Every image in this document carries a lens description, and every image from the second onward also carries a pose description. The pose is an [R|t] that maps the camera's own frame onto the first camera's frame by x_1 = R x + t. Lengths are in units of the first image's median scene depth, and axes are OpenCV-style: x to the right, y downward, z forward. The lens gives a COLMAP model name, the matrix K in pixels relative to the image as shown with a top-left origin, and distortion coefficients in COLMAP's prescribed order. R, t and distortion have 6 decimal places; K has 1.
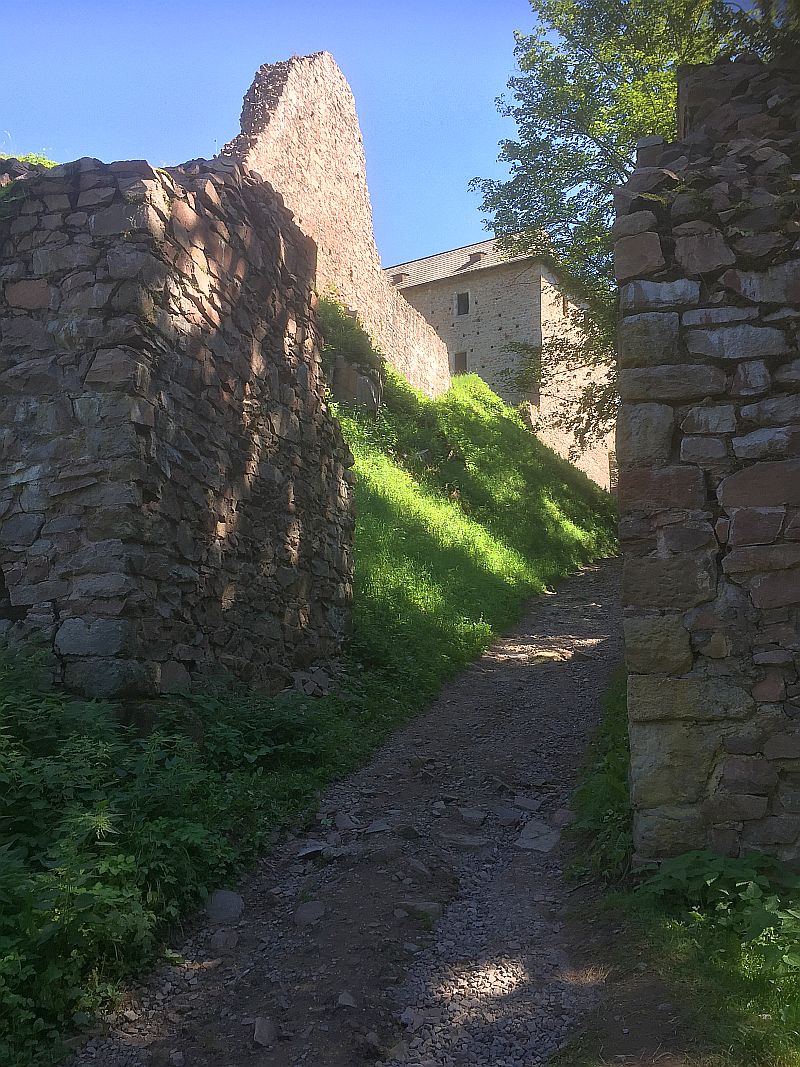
lens RADIAL K [[871.9, 0, 401.4], [0, 871.9, 533.2], [0, 0, 1]] dist [0.010619, -0.010880]
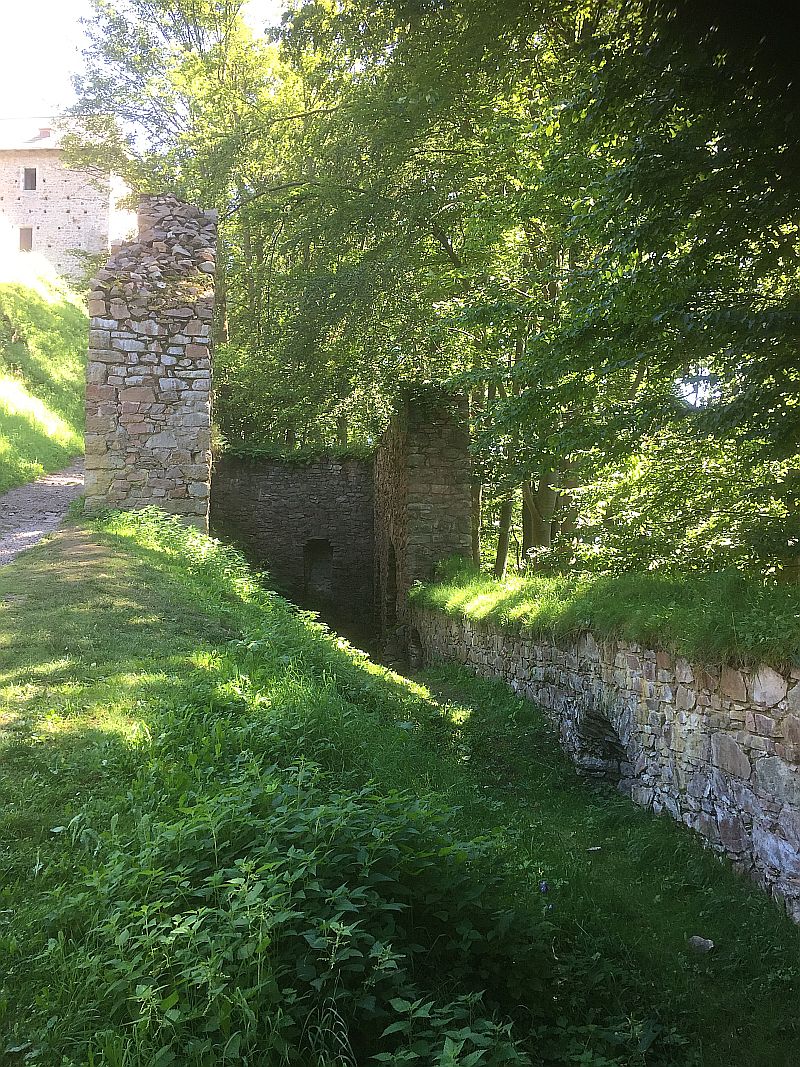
lens RADIAL K [[871.9, 0, 407.2], [0, 871.9, 530.4], [0, 0, 1]] dist [0.010619, -0.010880]
pose [[0.882984, 0.018819, 0.469025, -0.157831], [-0.077647, 0.991287, 0.106403, 0.015817], [-0.462936, -0.130370, 0.876752, -2.085520]]
